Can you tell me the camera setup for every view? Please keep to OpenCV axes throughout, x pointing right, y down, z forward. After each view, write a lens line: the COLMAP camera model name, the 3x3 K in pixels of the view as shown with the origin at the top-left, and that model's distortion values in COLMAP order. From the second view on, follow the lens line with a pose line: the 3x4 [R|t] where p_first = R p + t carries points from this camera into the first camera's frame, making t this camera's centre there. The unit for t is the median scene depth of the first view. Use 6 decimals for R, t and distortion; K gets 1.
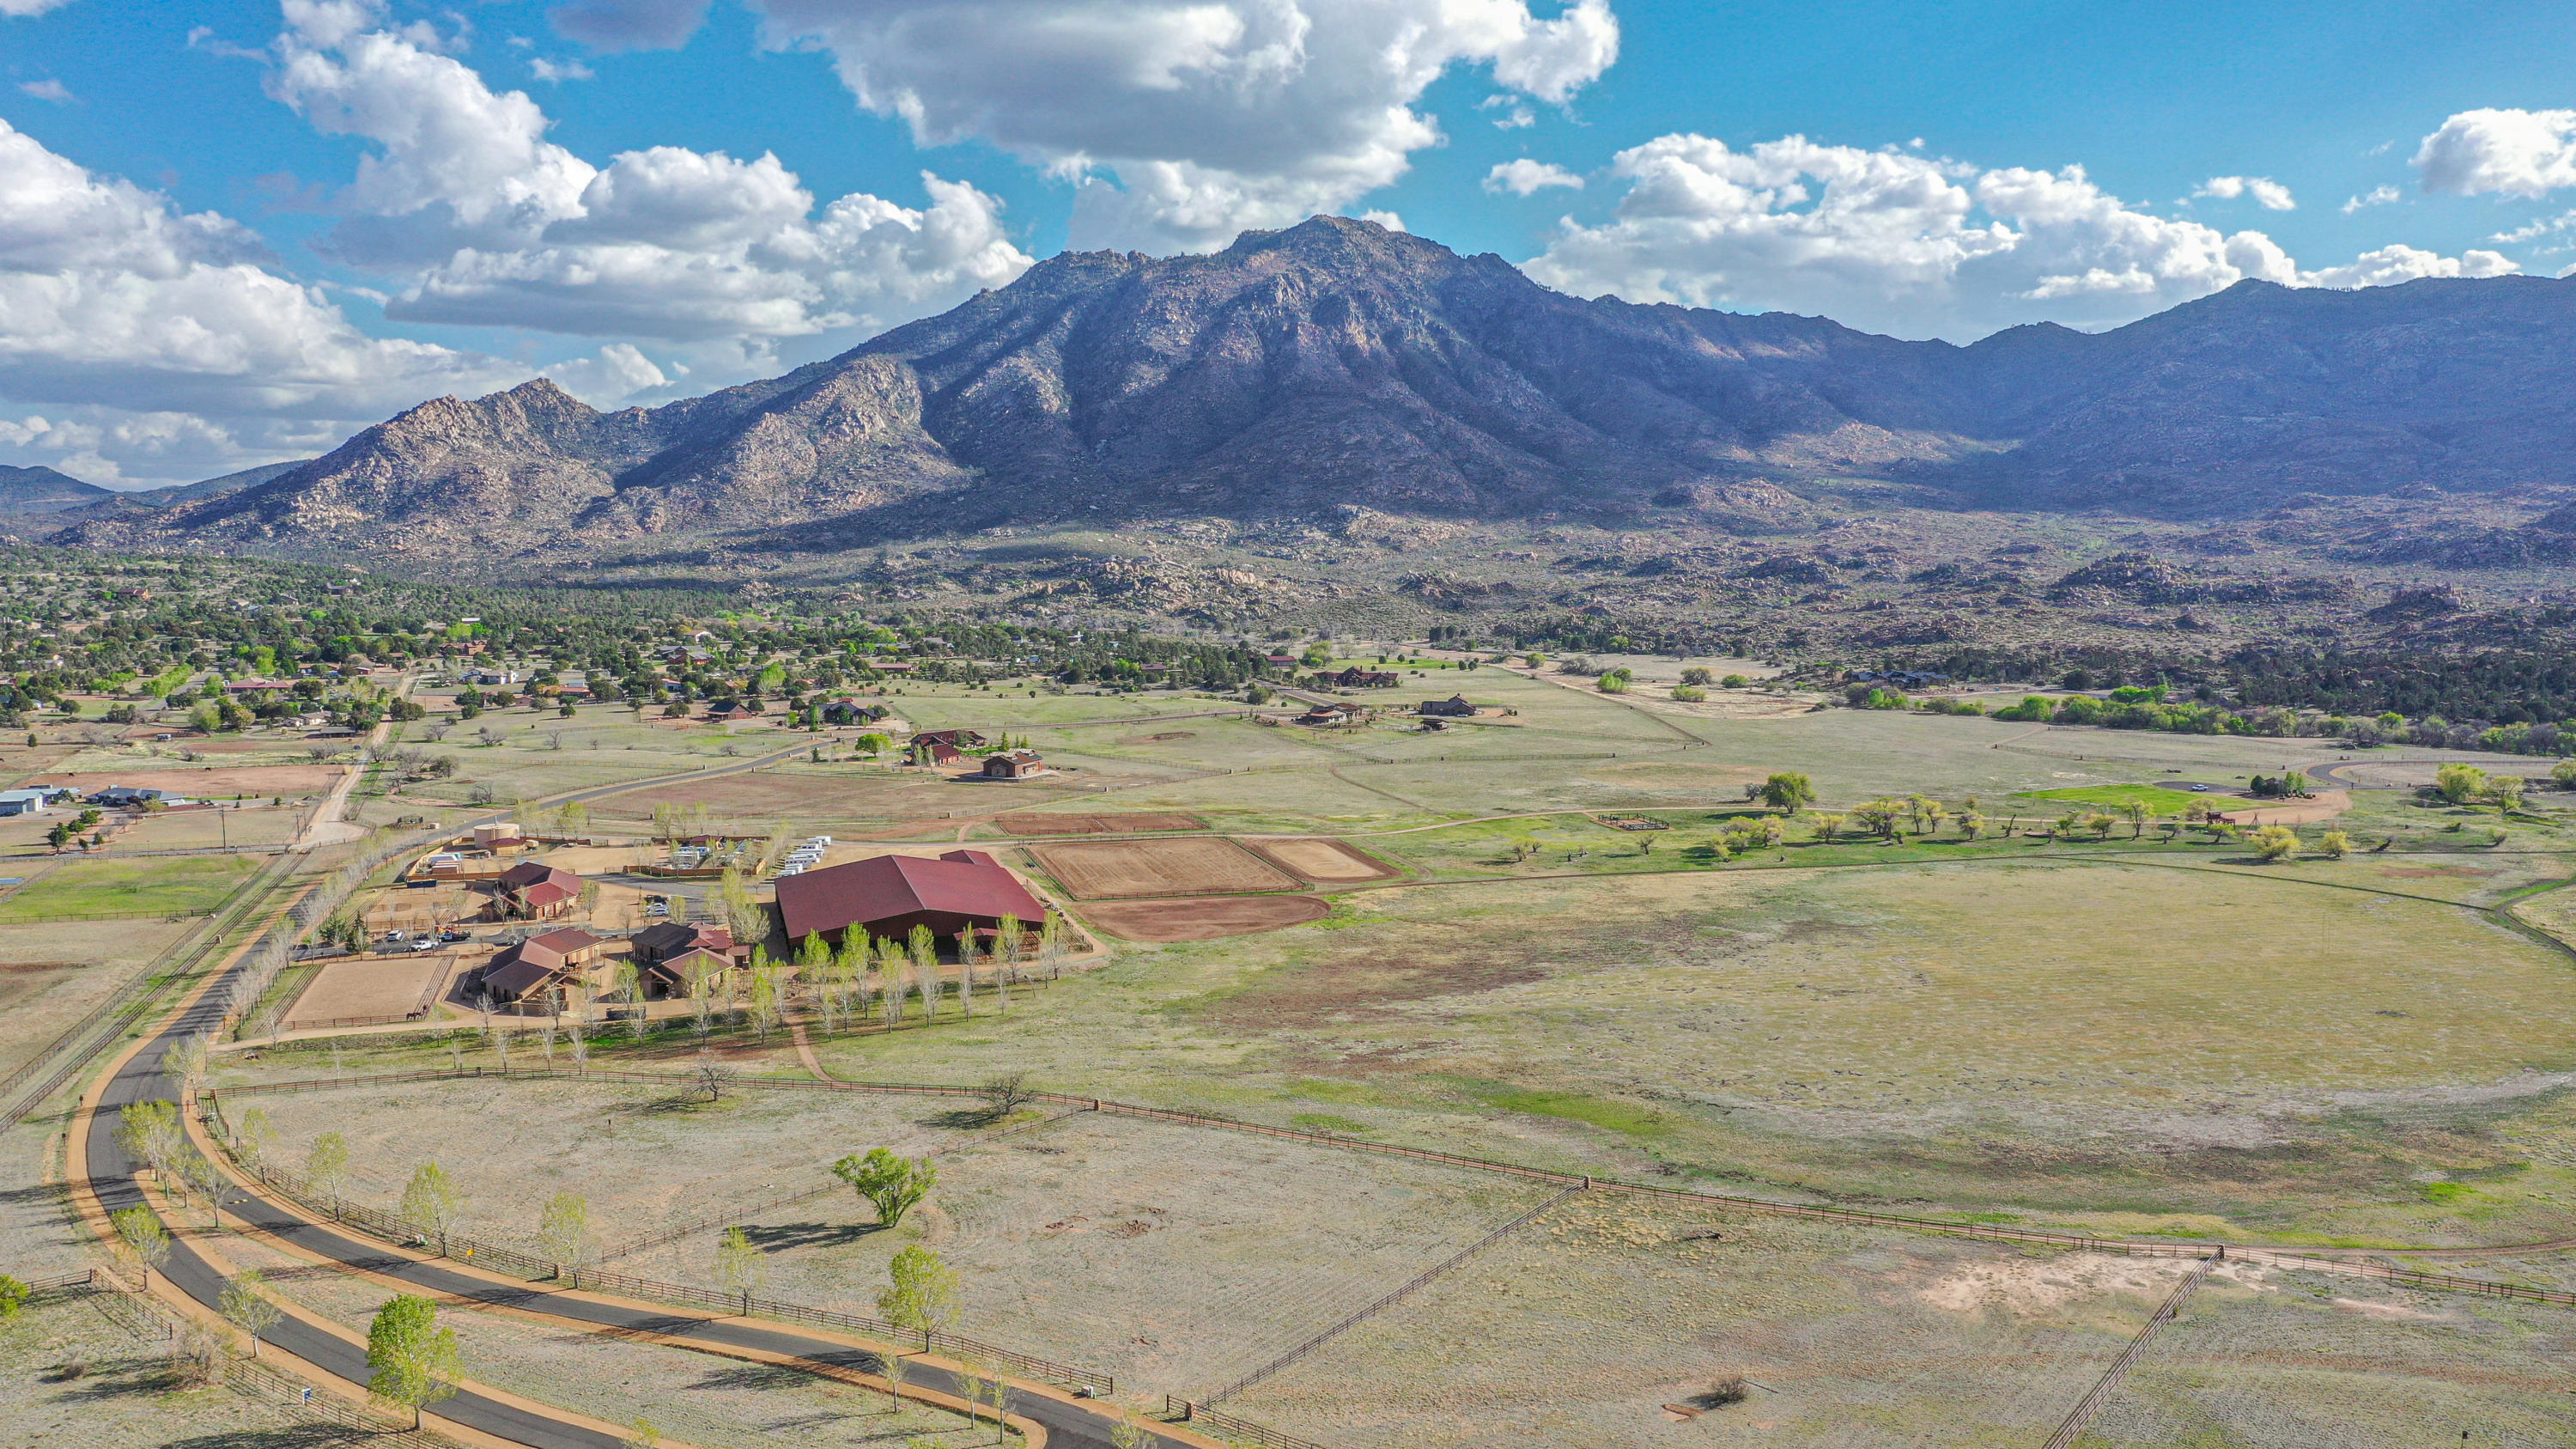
lens RADIAL K [[2056.1, 0, 1295.4], [0, 2056.1, 724.2], [0, 0, 1]] dist [0.025046, 0.009031]
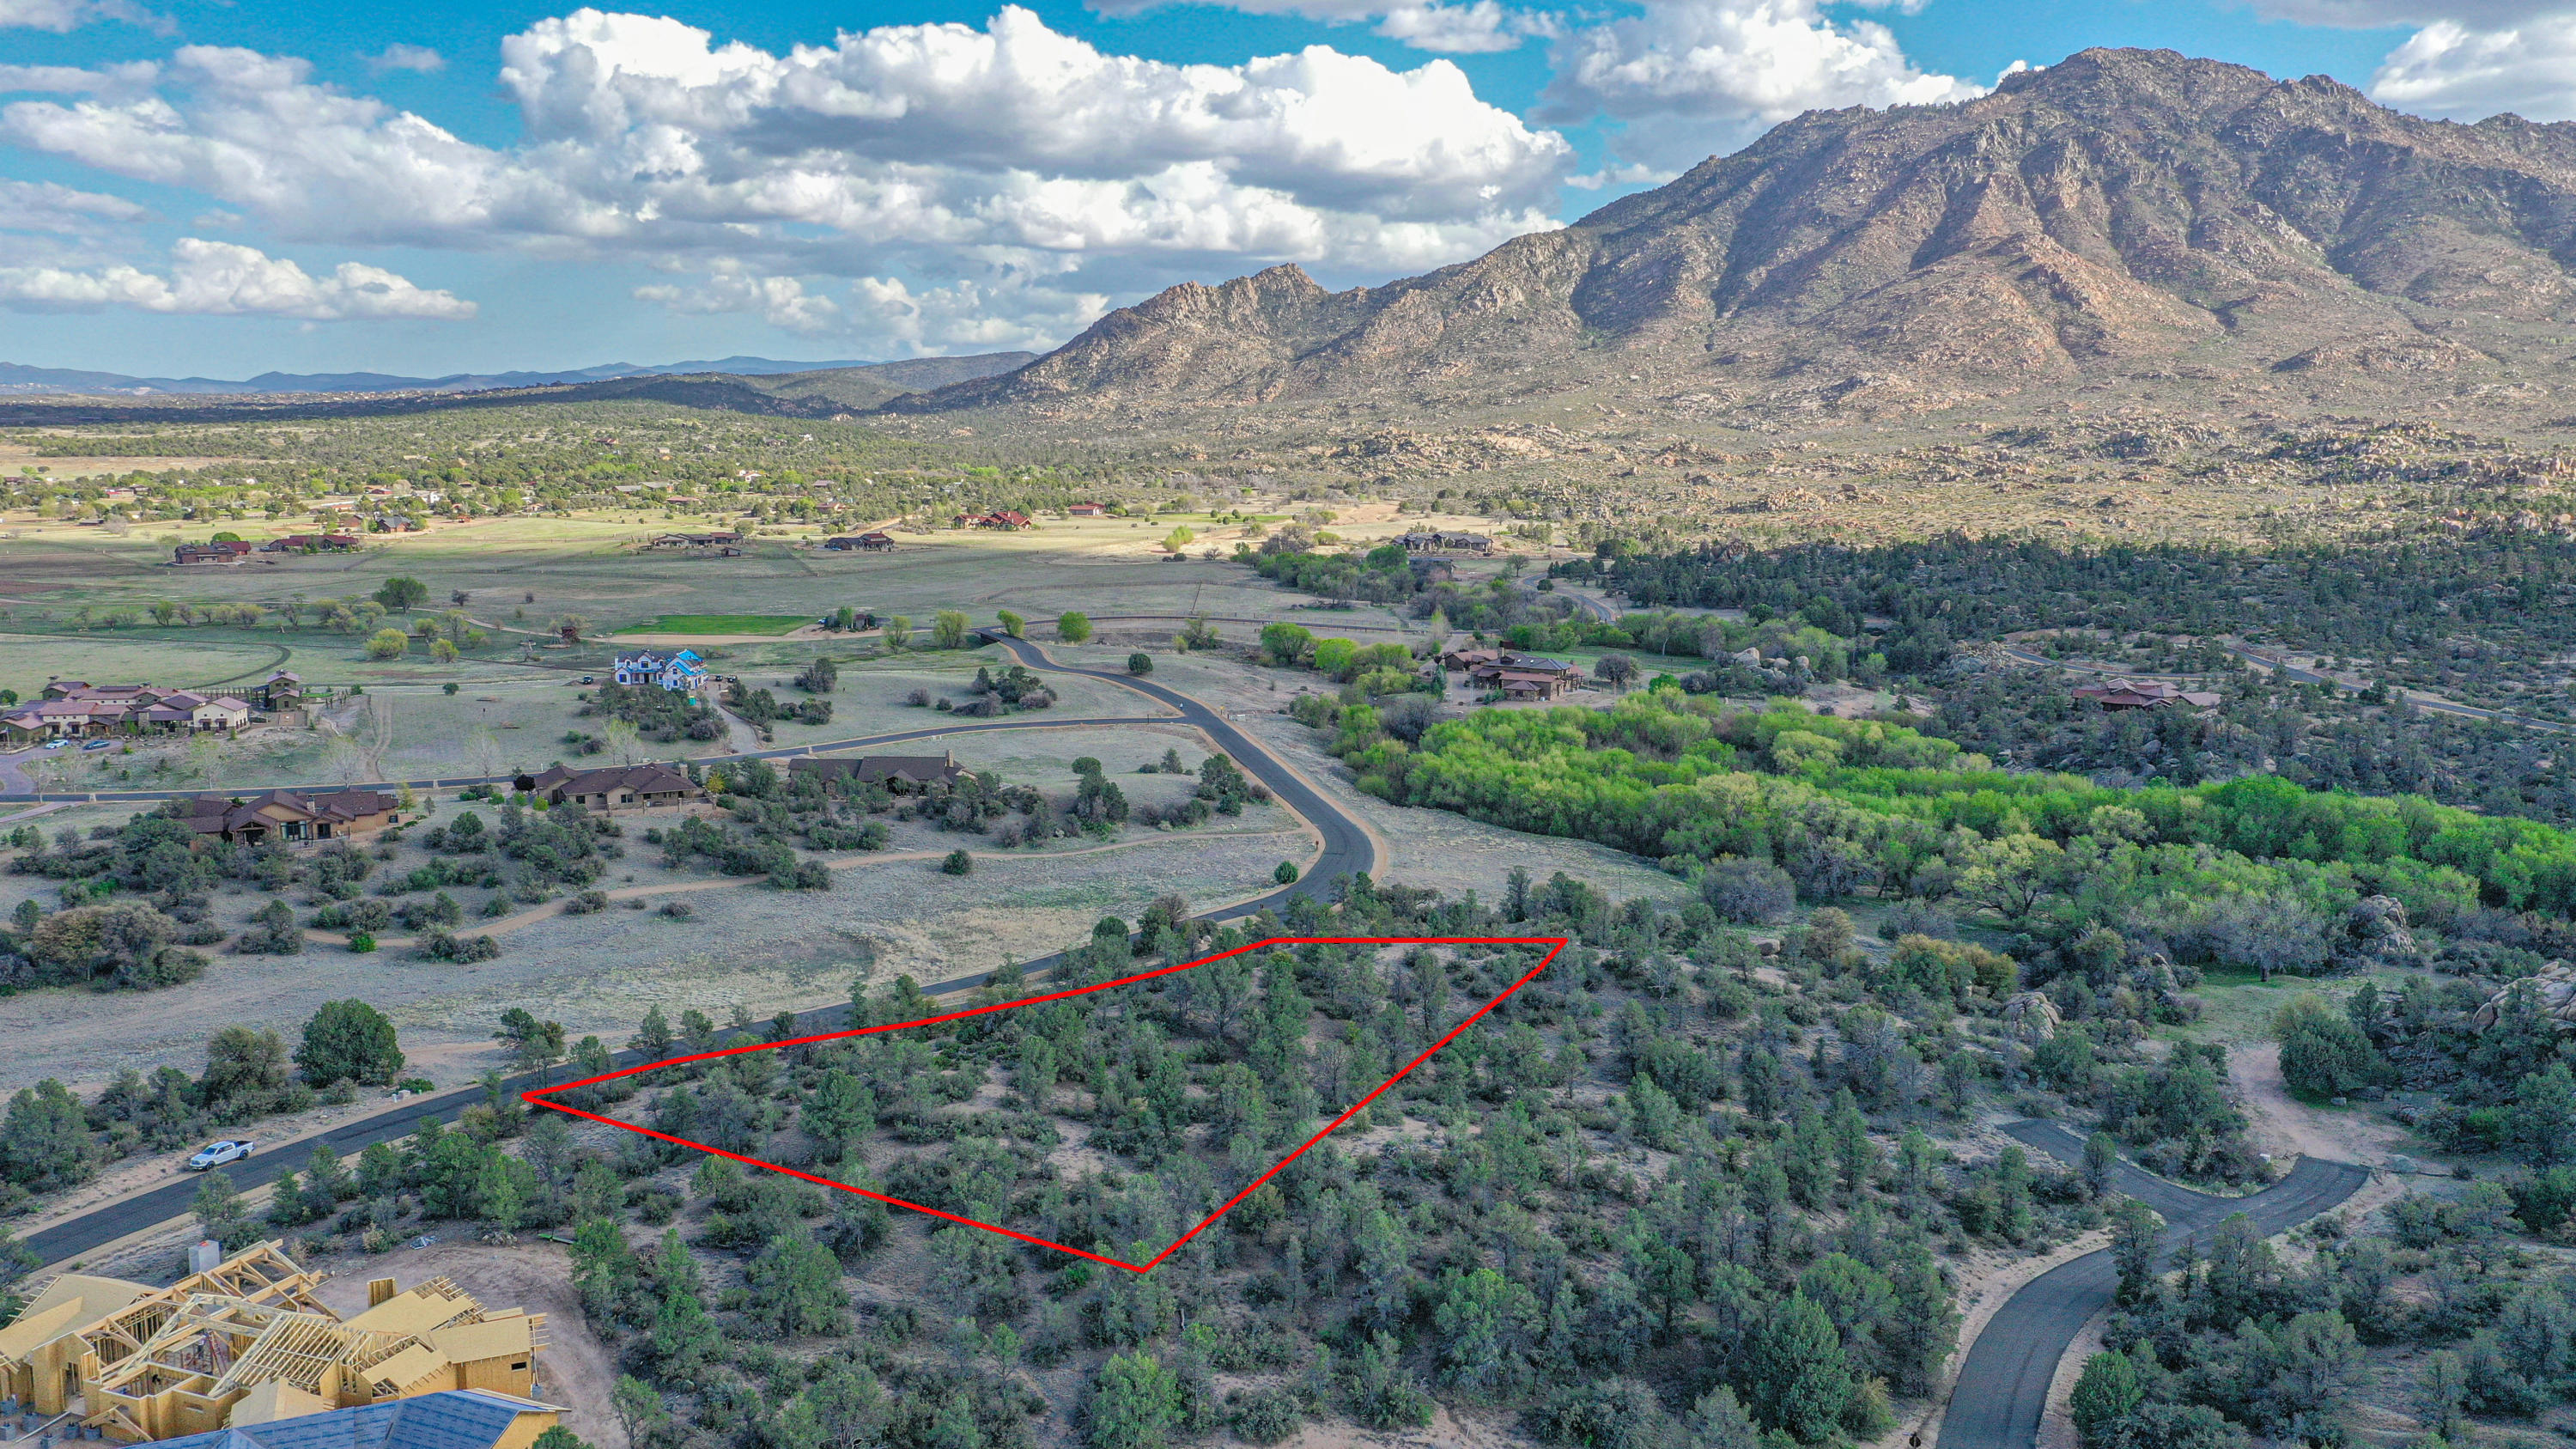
lens RADIAL K [[2056.1, 0, 1281.0], [0, 2056.1, 723.1], [0, 0, 1]] dist [0.025046, 0.009031]
pose [[0.862635, 0.081299, -0.499250, 0.203314], [-0.053339, 0.996117, 0.070046, -0.000395], [0.503006, -0.033795, 0.863622, 0.044838]]
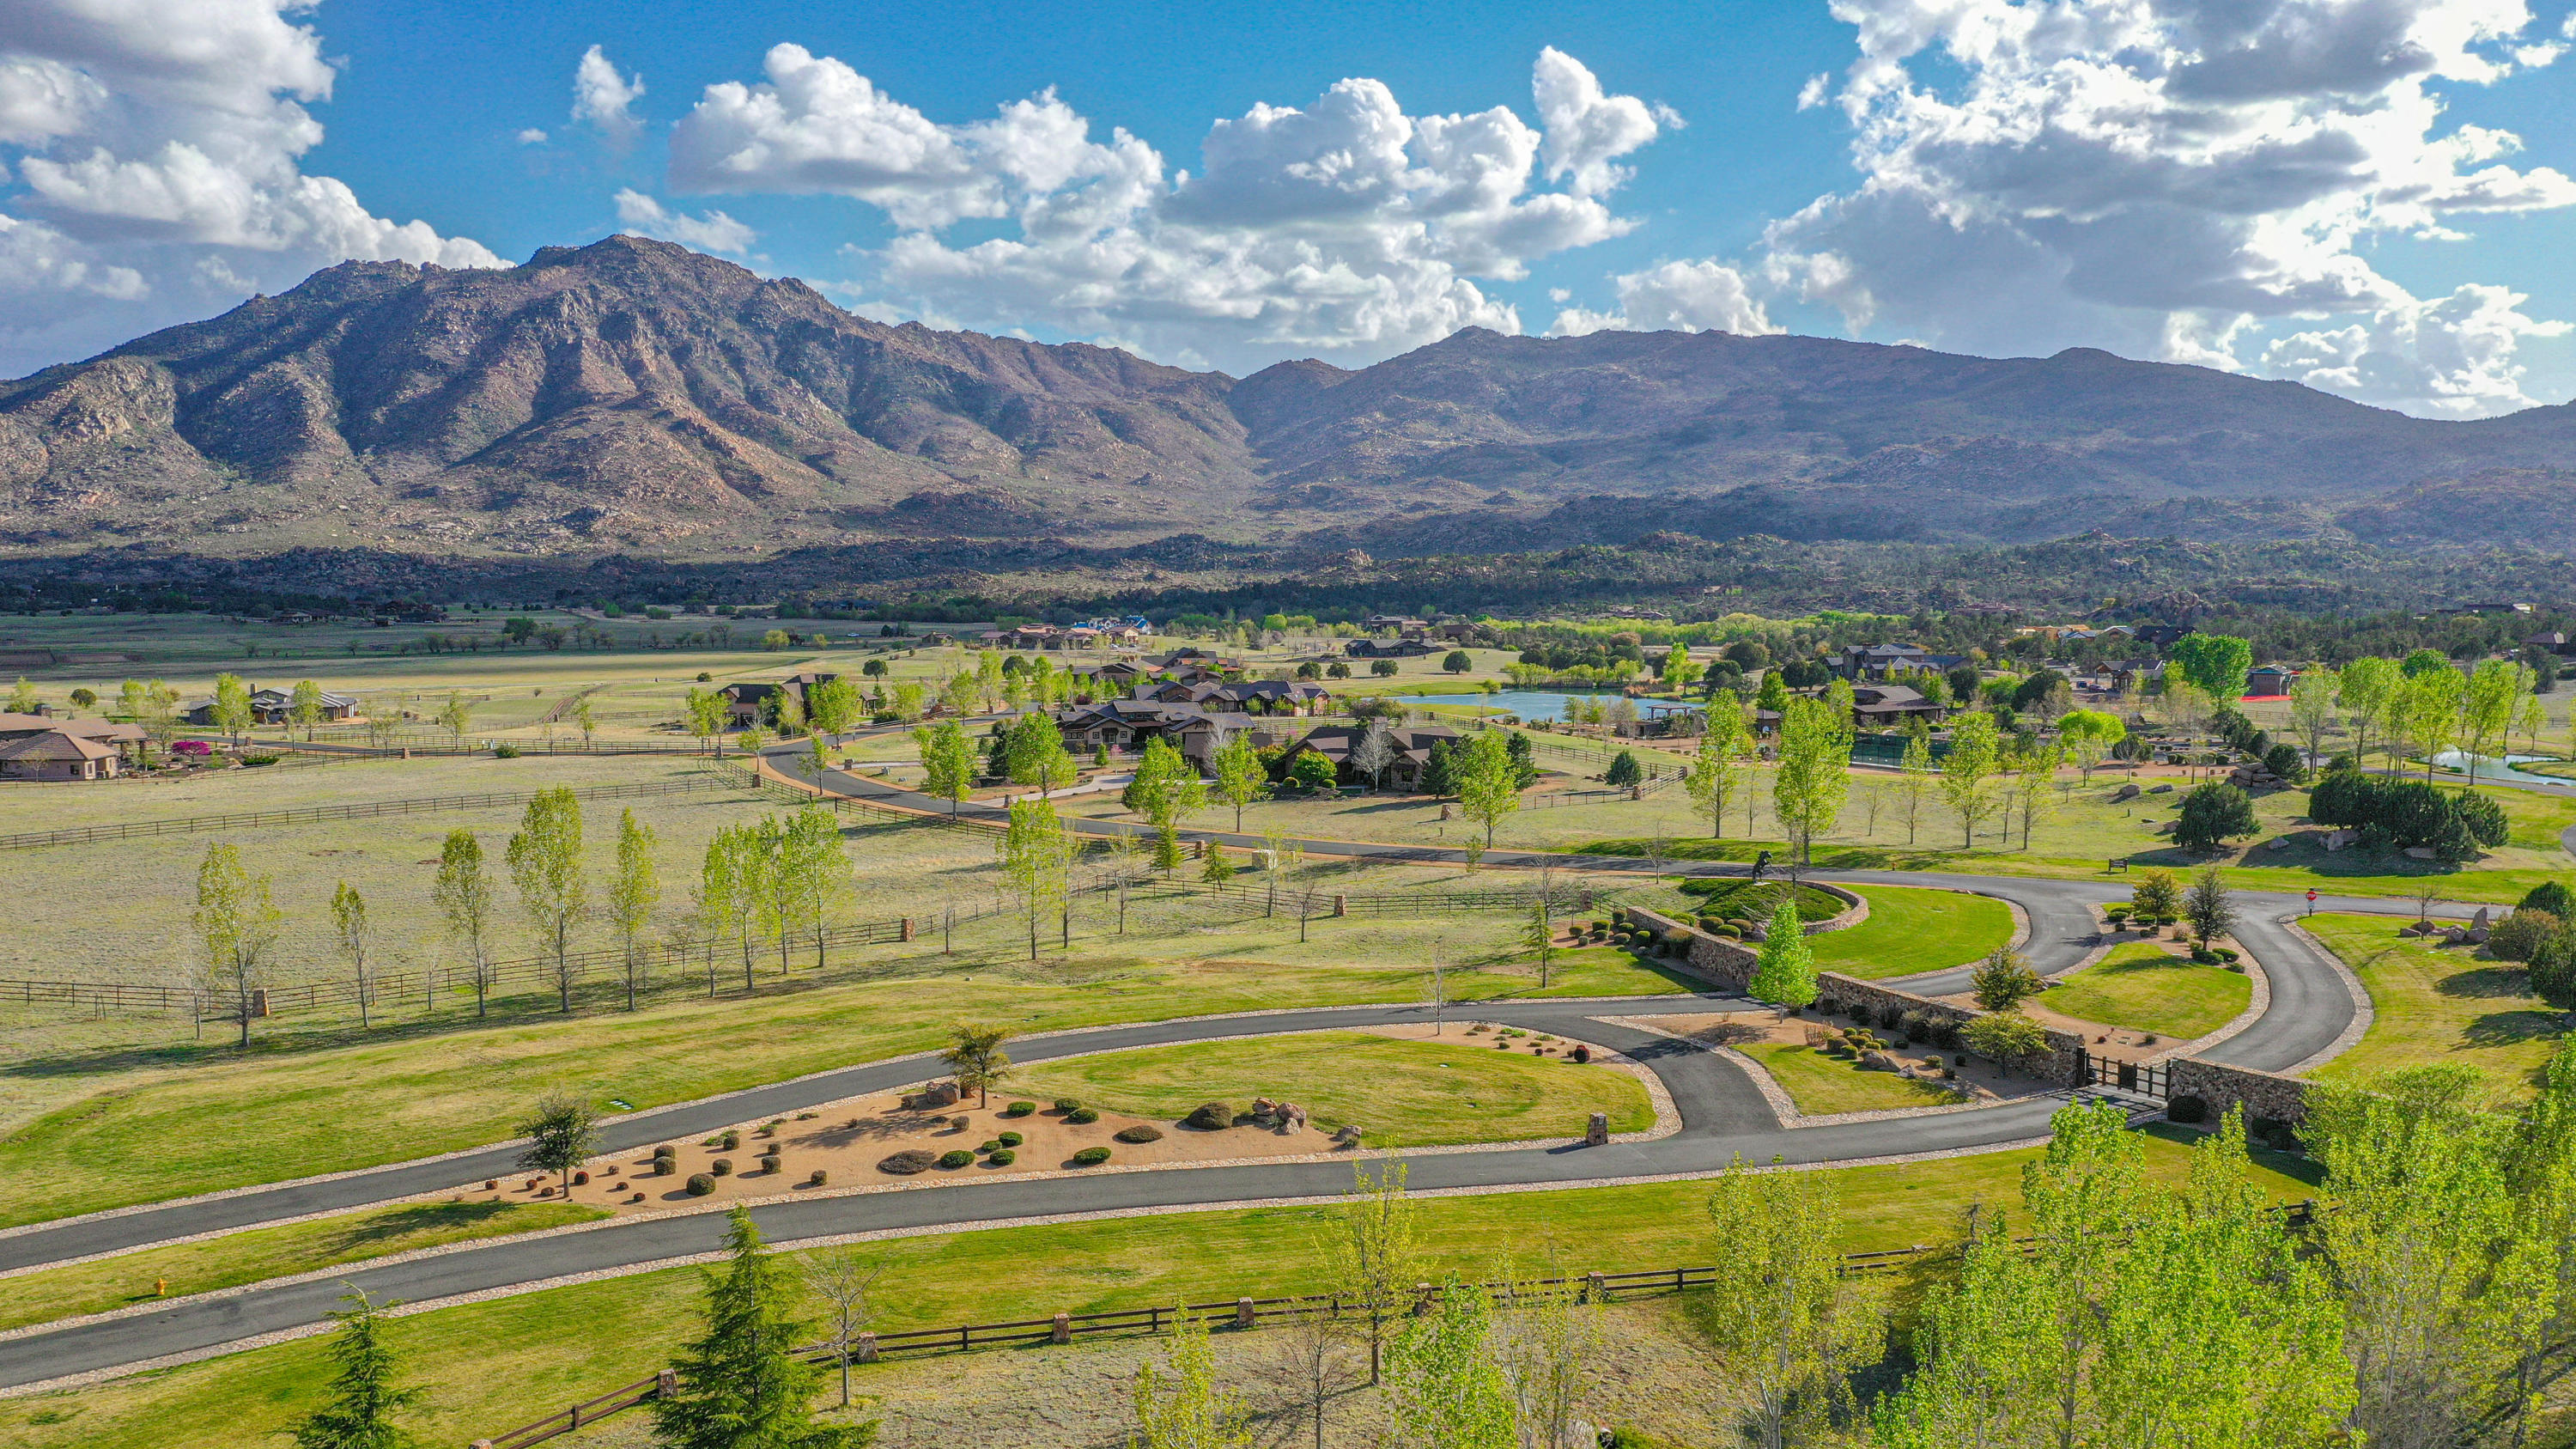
lens RADIAL K [[2056.1, 0, 1268.2], [0, 2056.1, 727.5], [0, 0, 1]] dist [0.025046, 0.009031]
pose [[0.965262, -0.022363, 0.260326, 0.058789], [0.025978, 0.999608, -0.010452, 0.021211], [-0.259990, 0.016852, 0.965464, -0.088971]]
